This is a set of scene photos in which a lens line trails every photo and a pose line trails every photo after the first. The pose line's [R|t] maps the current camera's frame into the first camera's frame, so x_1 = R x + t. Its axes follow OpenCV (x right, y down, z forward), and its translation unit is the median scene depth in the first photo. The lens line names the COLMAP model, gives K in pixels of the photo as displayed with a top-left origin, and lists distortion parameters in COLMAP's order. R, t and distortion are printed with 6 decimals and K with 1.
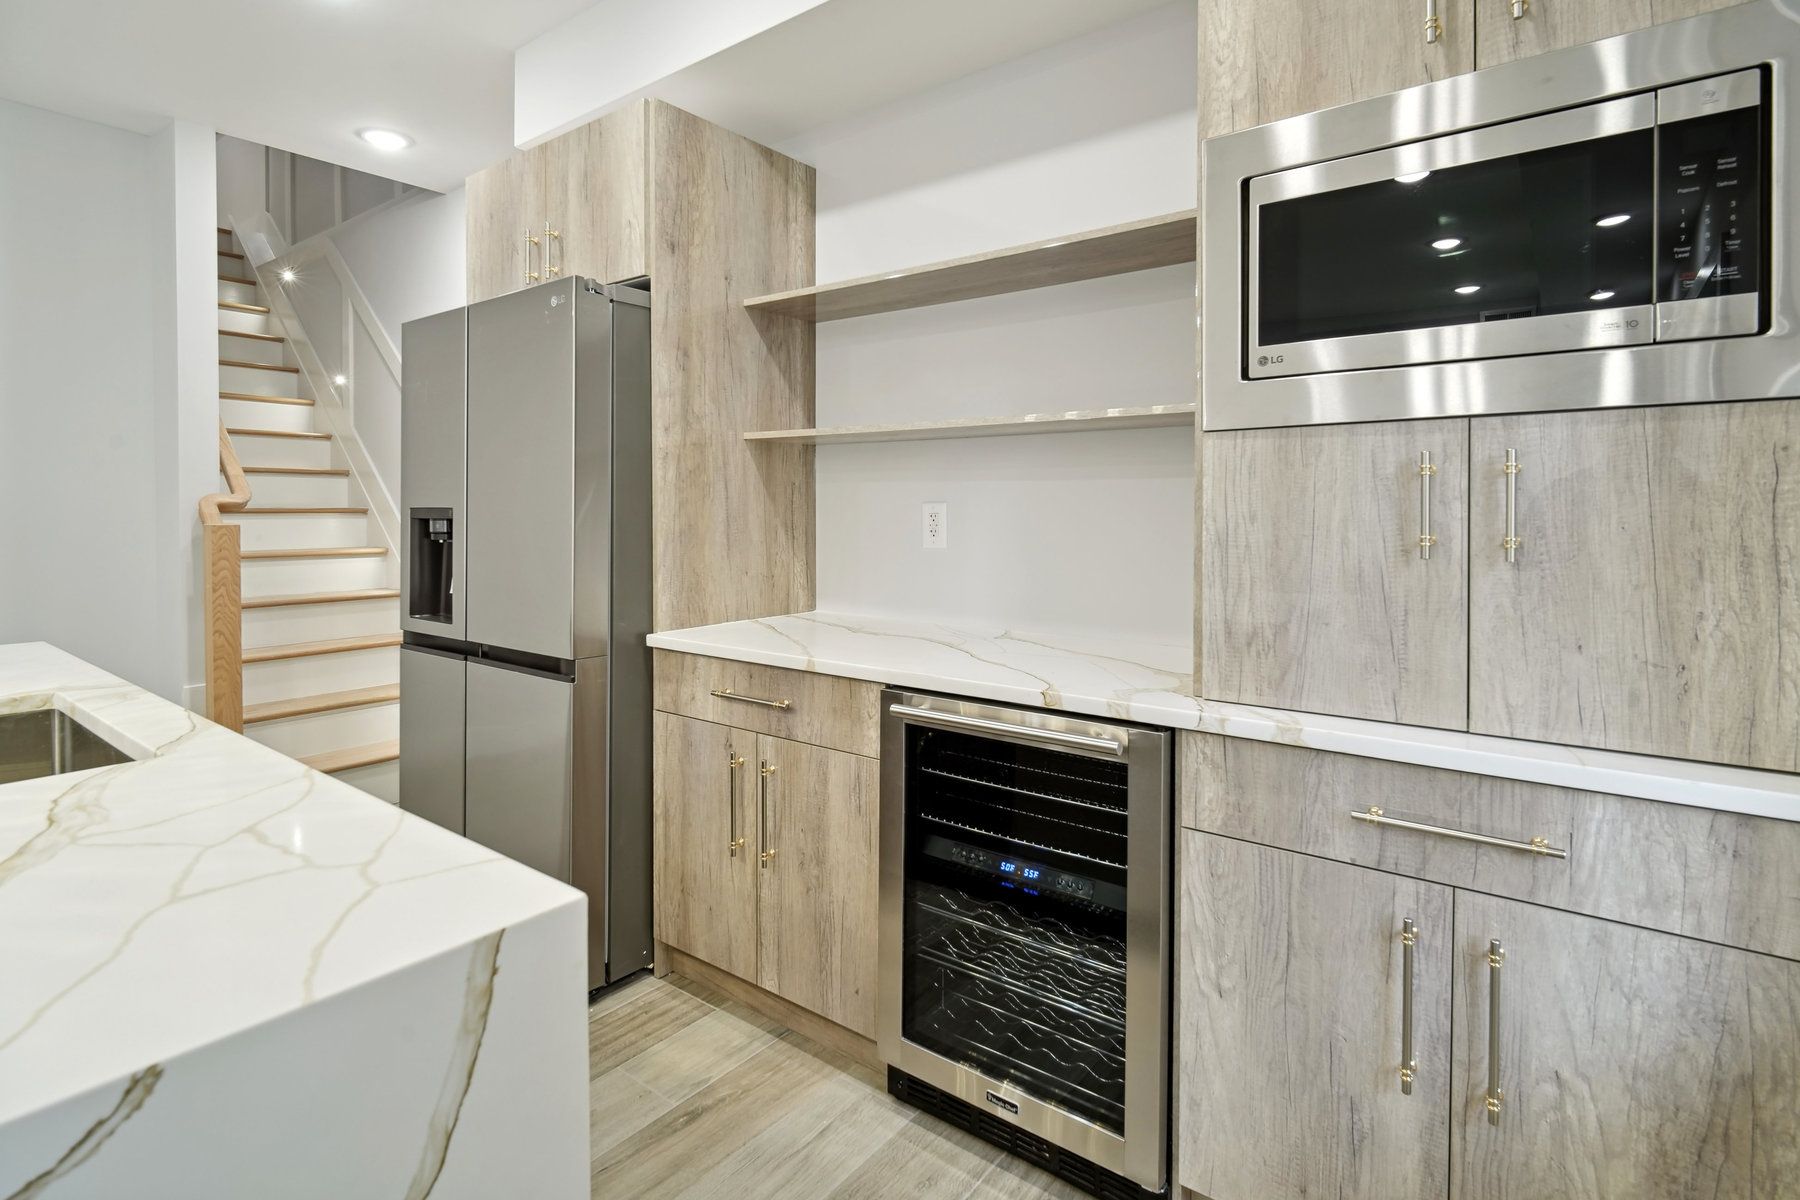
lens RADIAL K [[856.1, 0, 917.8], [0, 856.1, 520.5], [0, 0, 1]] dist [0.003930, -0.006281]
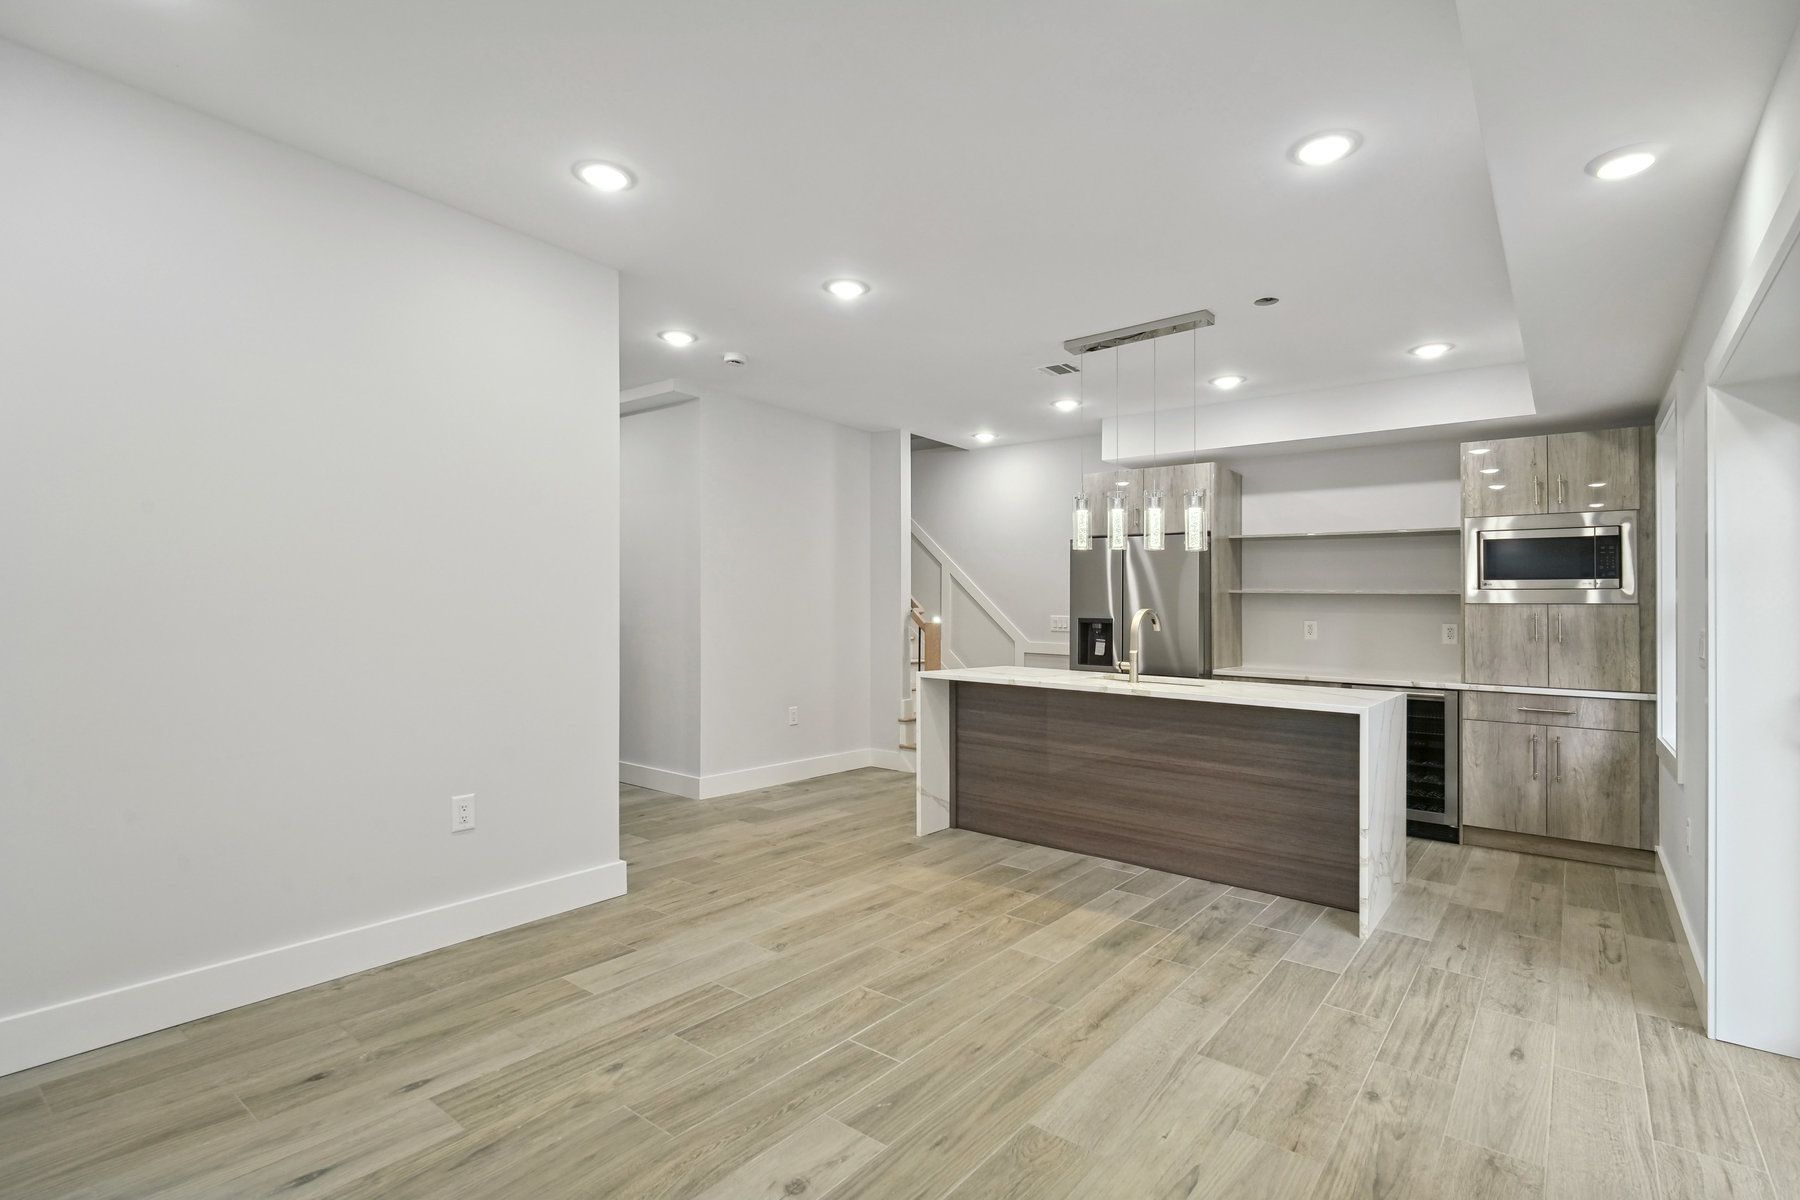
lens RADIAL K [[856.1, 0, 896.9], [0, 856.1, 587.4], [0, 0, 1]] dist [0.003930, -0.006281]
pose [[0.999832, 0.017031, -0.006762, -2.081751], [-0.017319, 0.998833, -0.045076, 0.026603], [0.005987, 0.045185, 0.998961, -2.641819]]
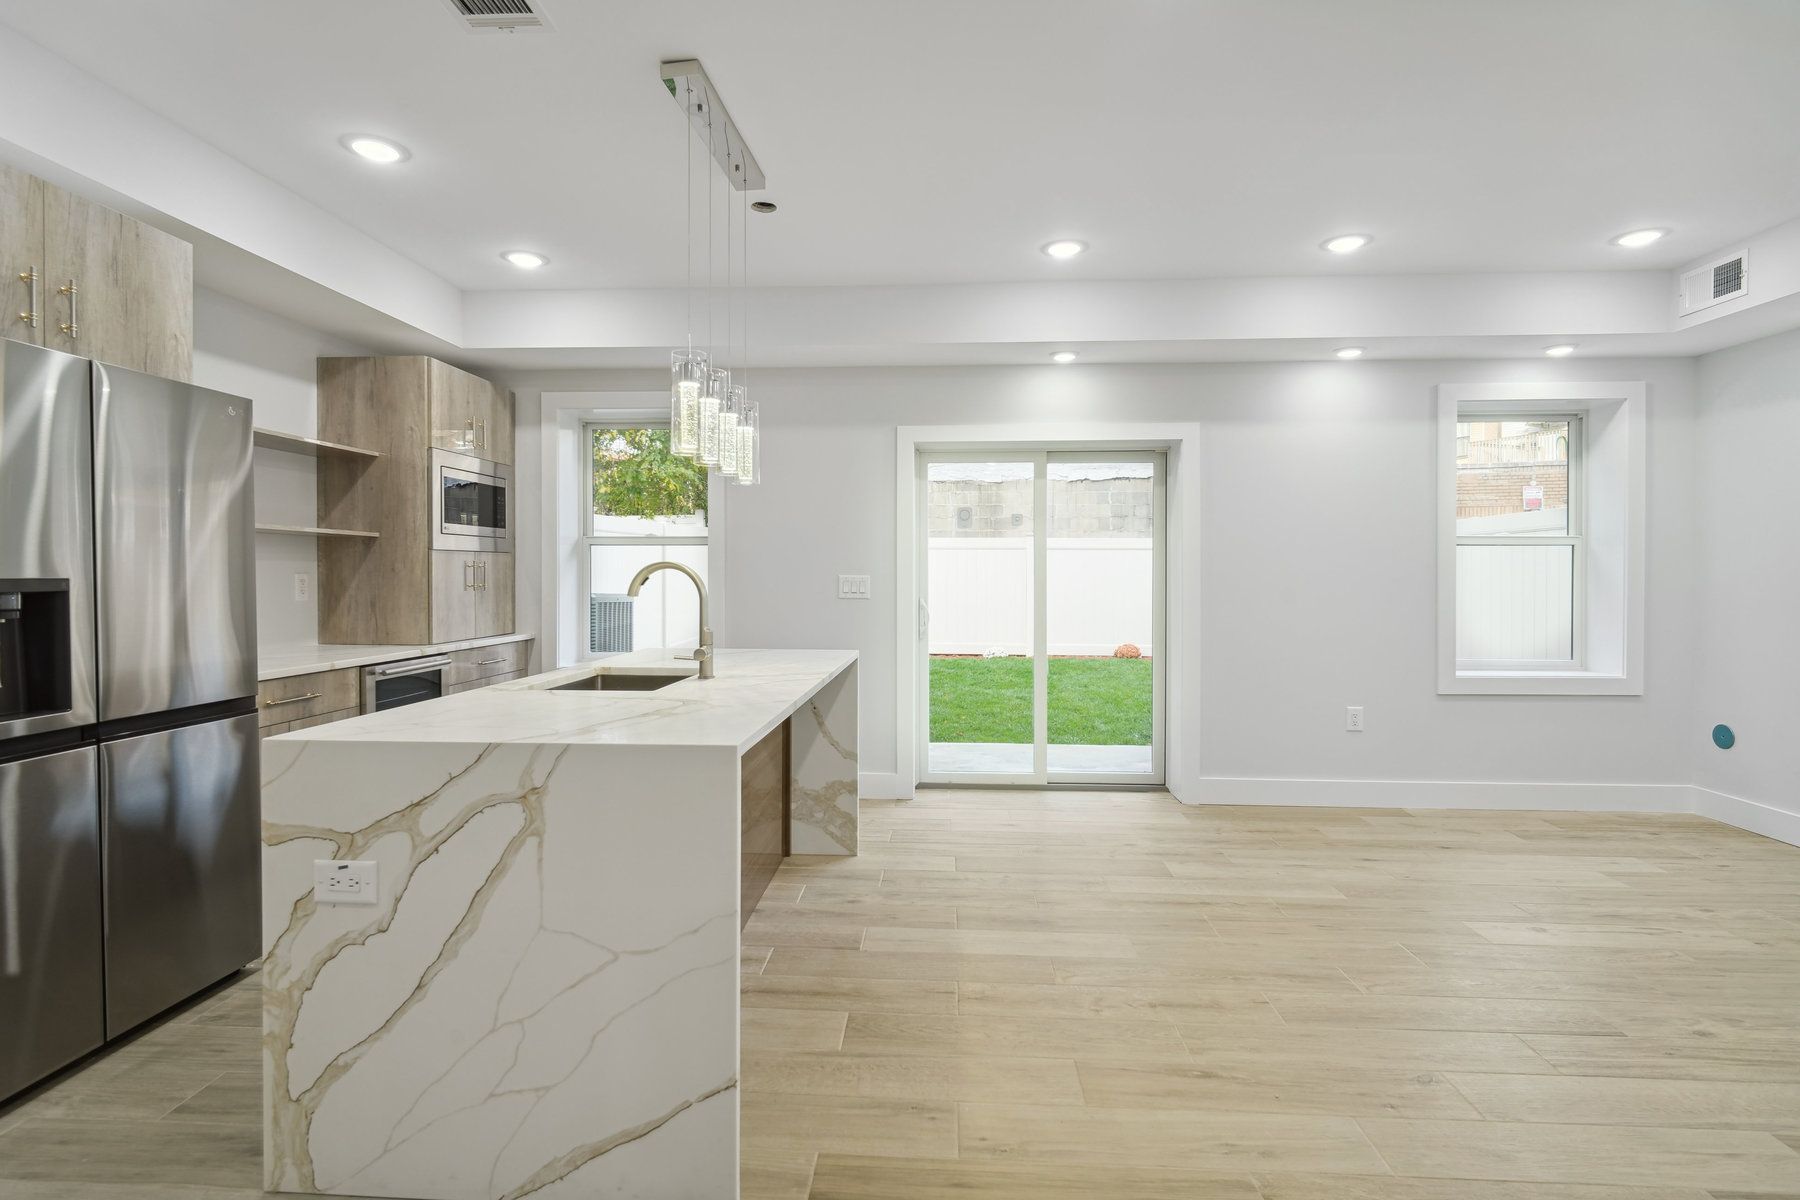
lens RADIAL K [[856.1, 0, 891.4], [0, 856.1, 581.0], [0, 0, 1]] dist [0.003930, -0.006281]
pose [[-0.556265, -0.012508, 0.830911, -3.154256], [0.006069, 0.999799, 0.019113, -0.049610], [-0.830983, 0.015675, -0.556077, 1.443132]]
